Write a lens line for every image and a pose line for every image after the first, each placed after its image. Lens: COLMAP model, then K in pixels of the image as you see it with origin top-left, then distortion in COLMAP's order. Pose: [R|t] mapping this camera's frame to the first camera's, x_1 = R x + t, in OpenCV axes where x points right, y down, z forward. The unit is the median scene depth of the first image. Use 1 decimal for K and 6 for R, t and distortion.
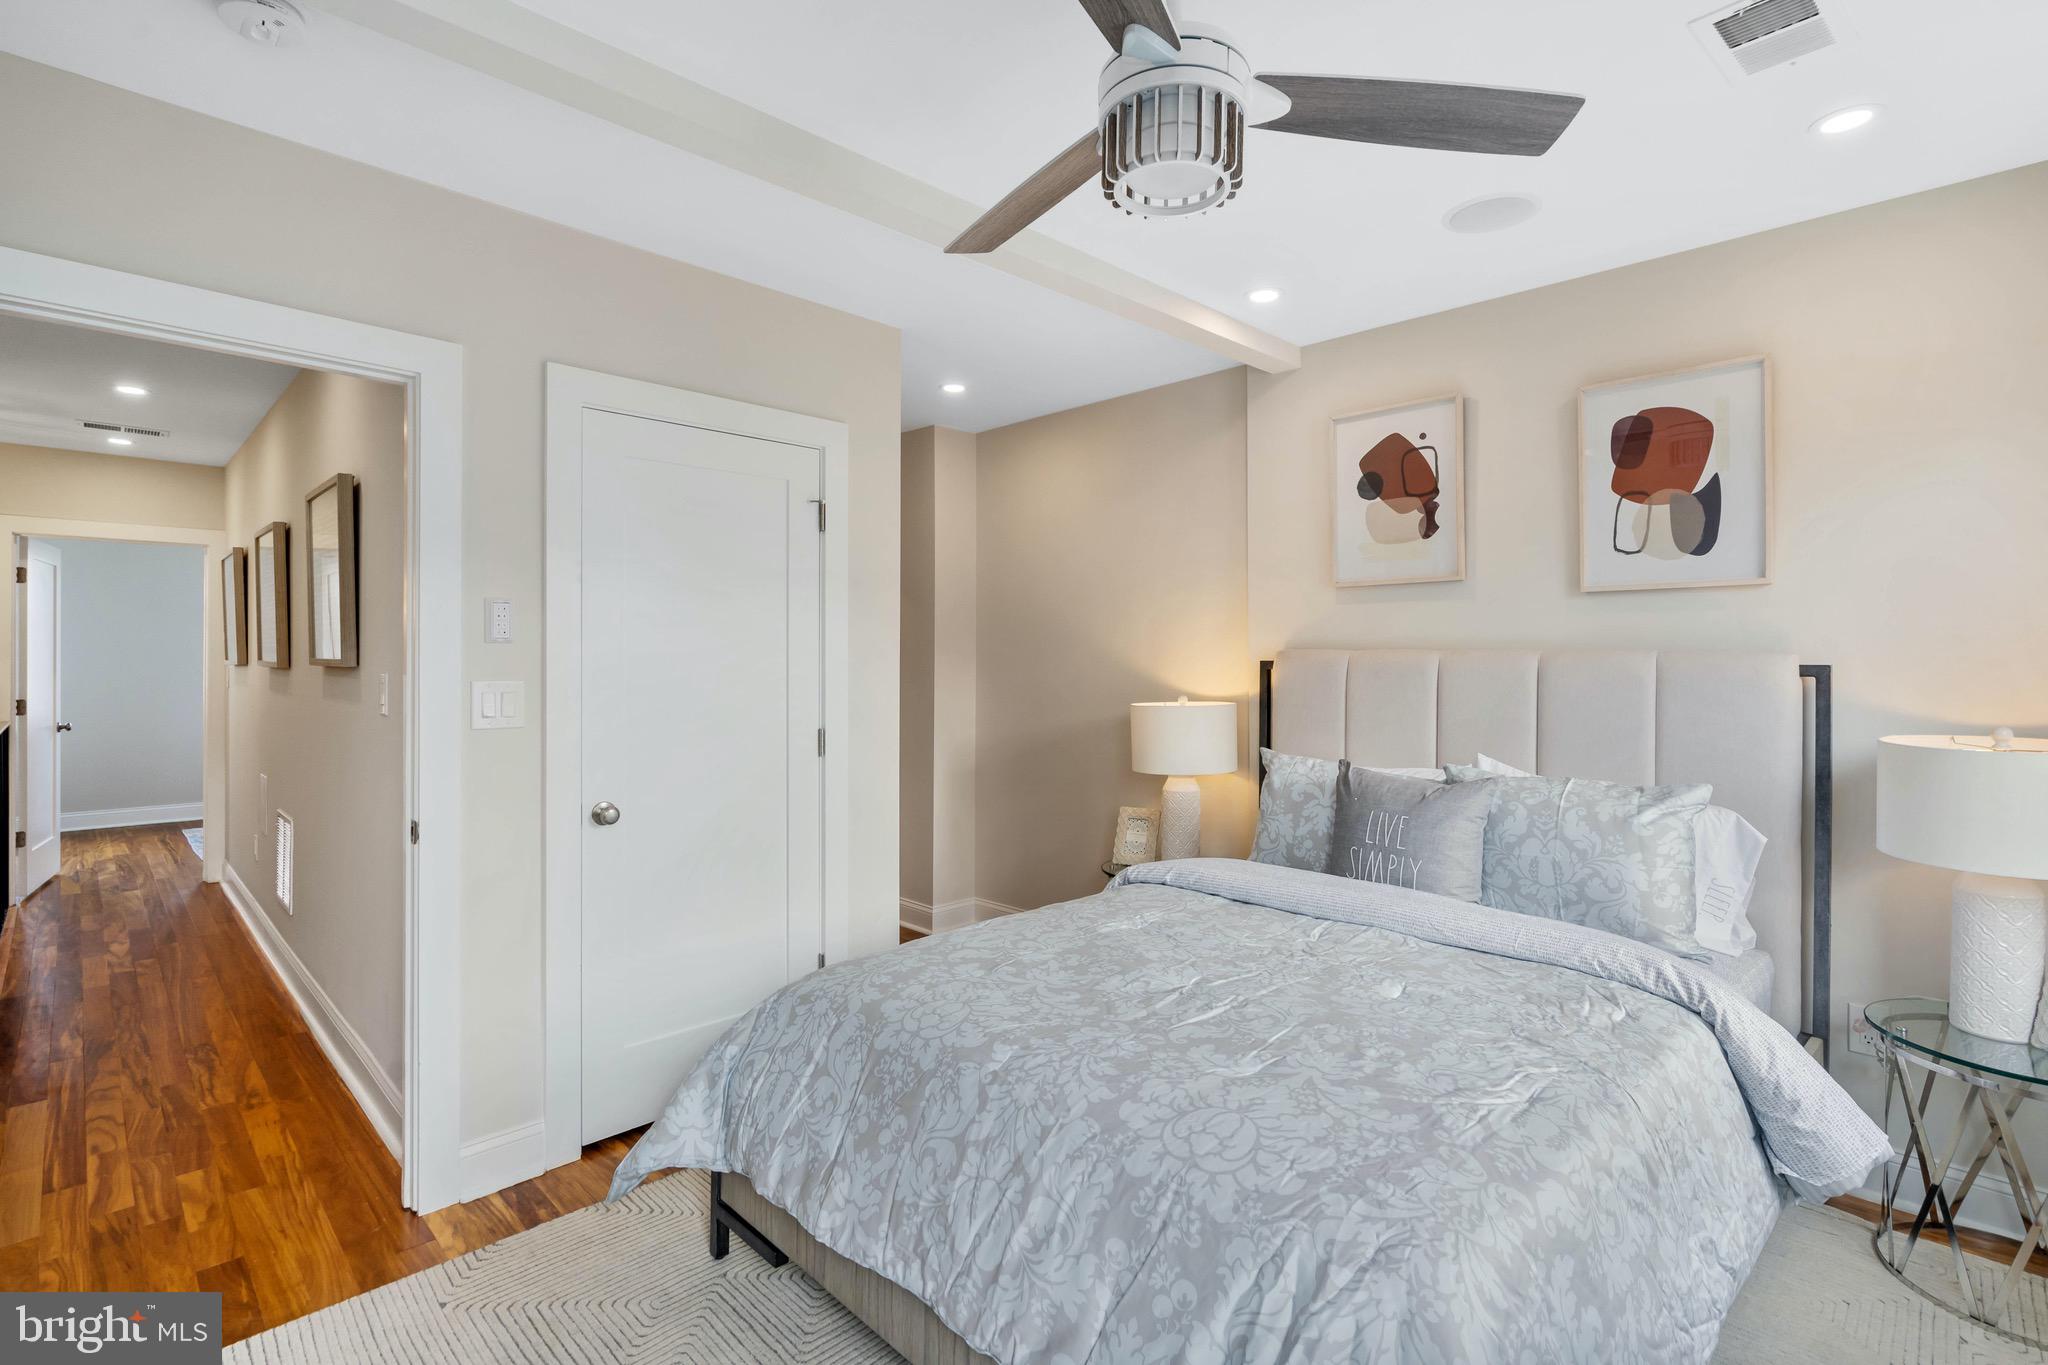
lens RADIAL K [[949.6, 0, 1021.2], [0, 949.6, 680.0], [0, 0, 1]] dist [-0.003728, 0.000613]
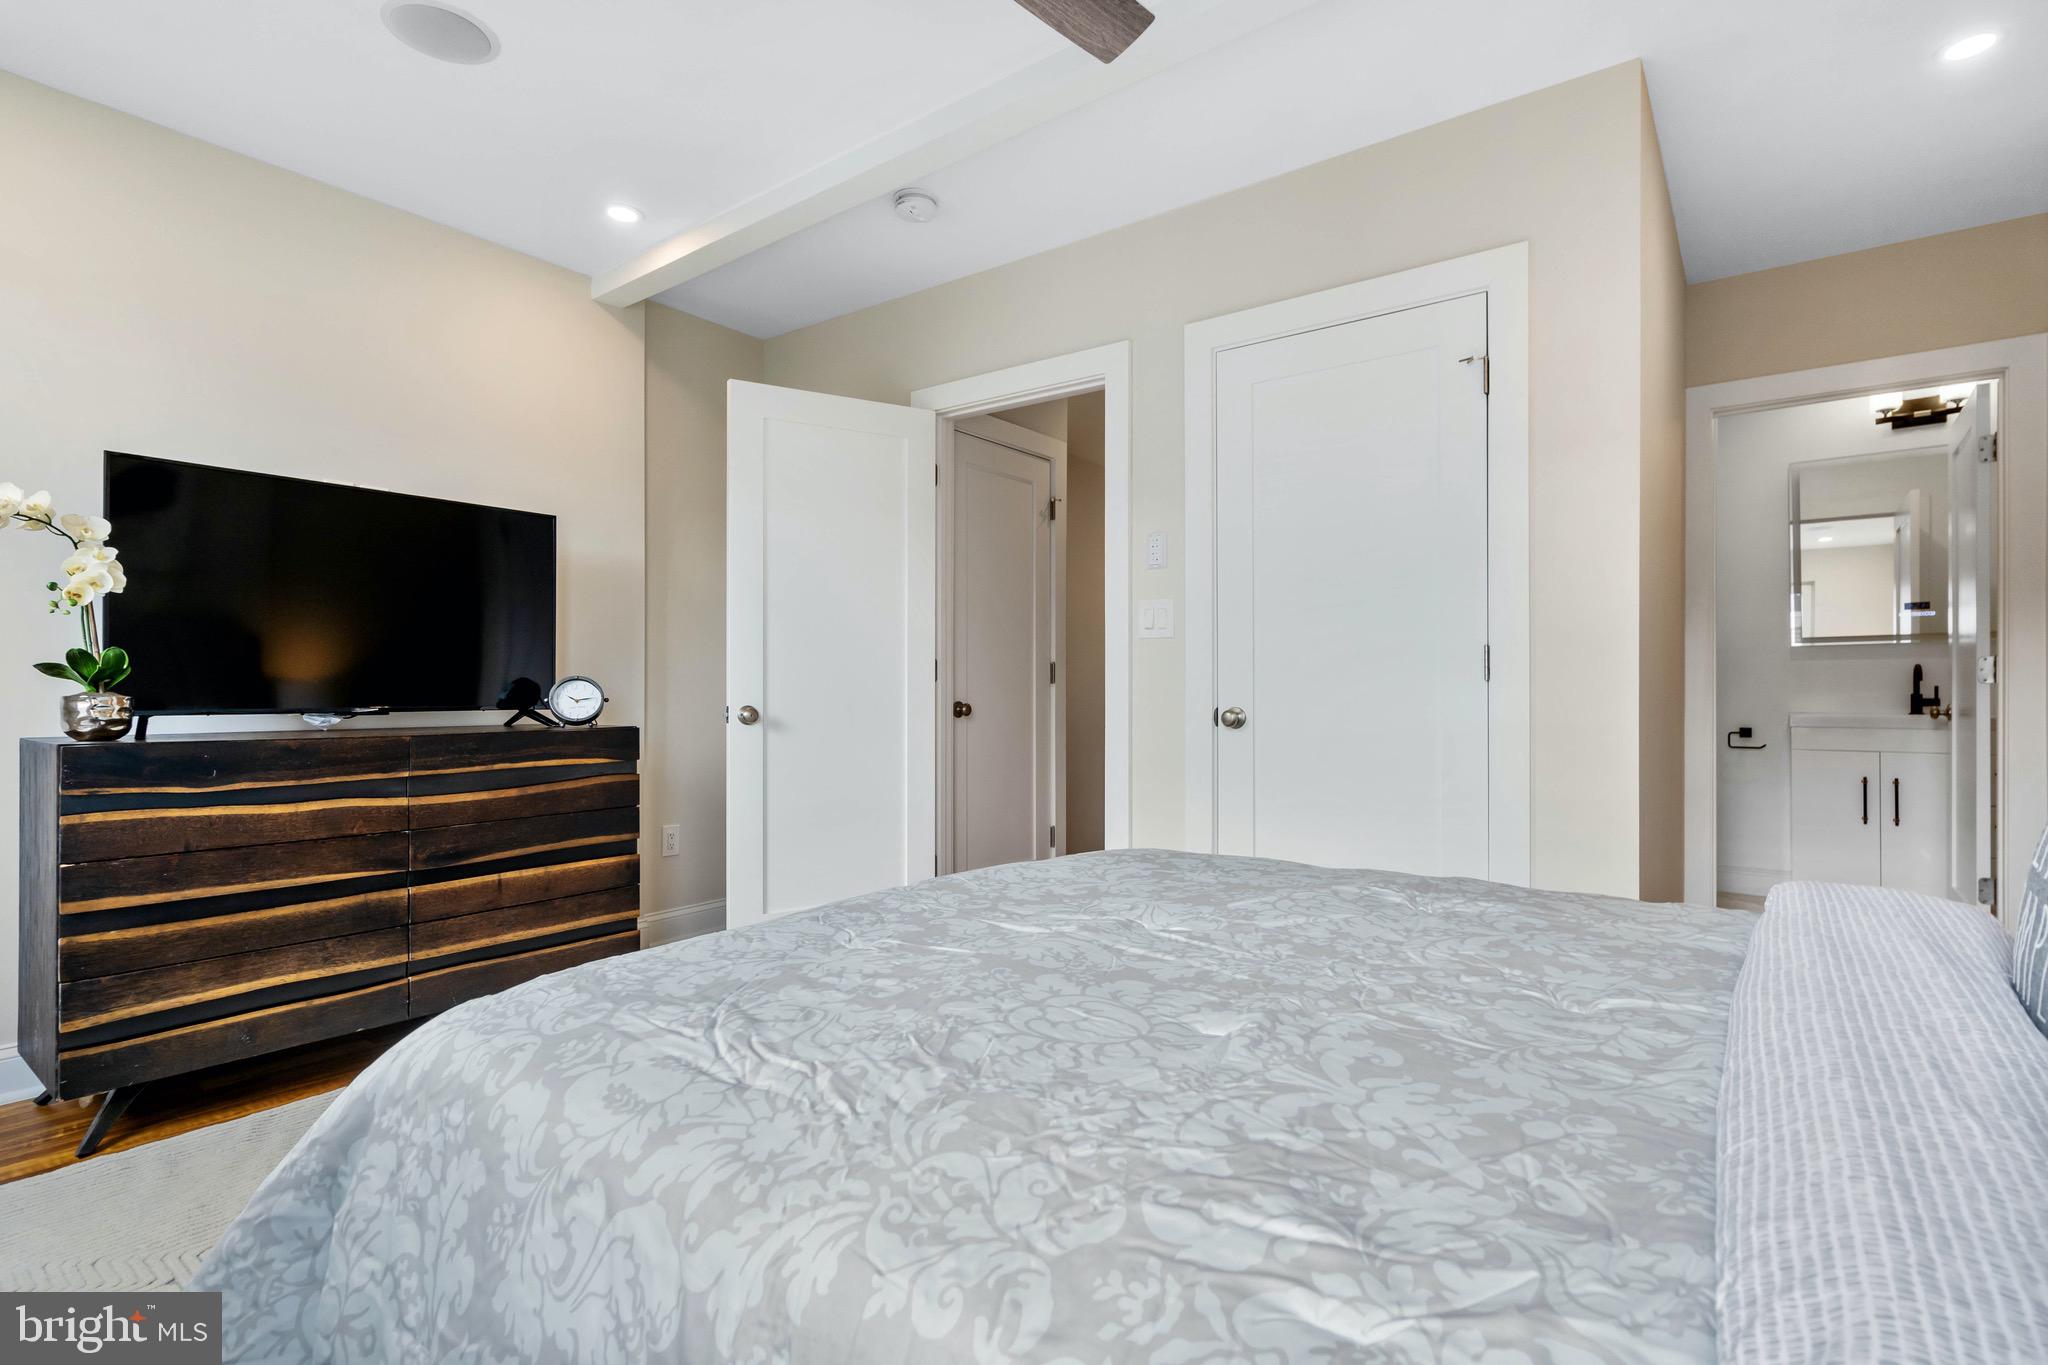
lens RADIAL K [[981.0, 0, 1037.7], [0, 981.0, 686.2], [0, 0, 1]] dist [-0.001635, -0.000382]
pose [[0.153549, -0.003782, -0.988134, 0.865310], [-0.018830, 0.999800, -0.006753, 0.159051], [0.987962, 0.019643, 0.153447, 0.821166]]
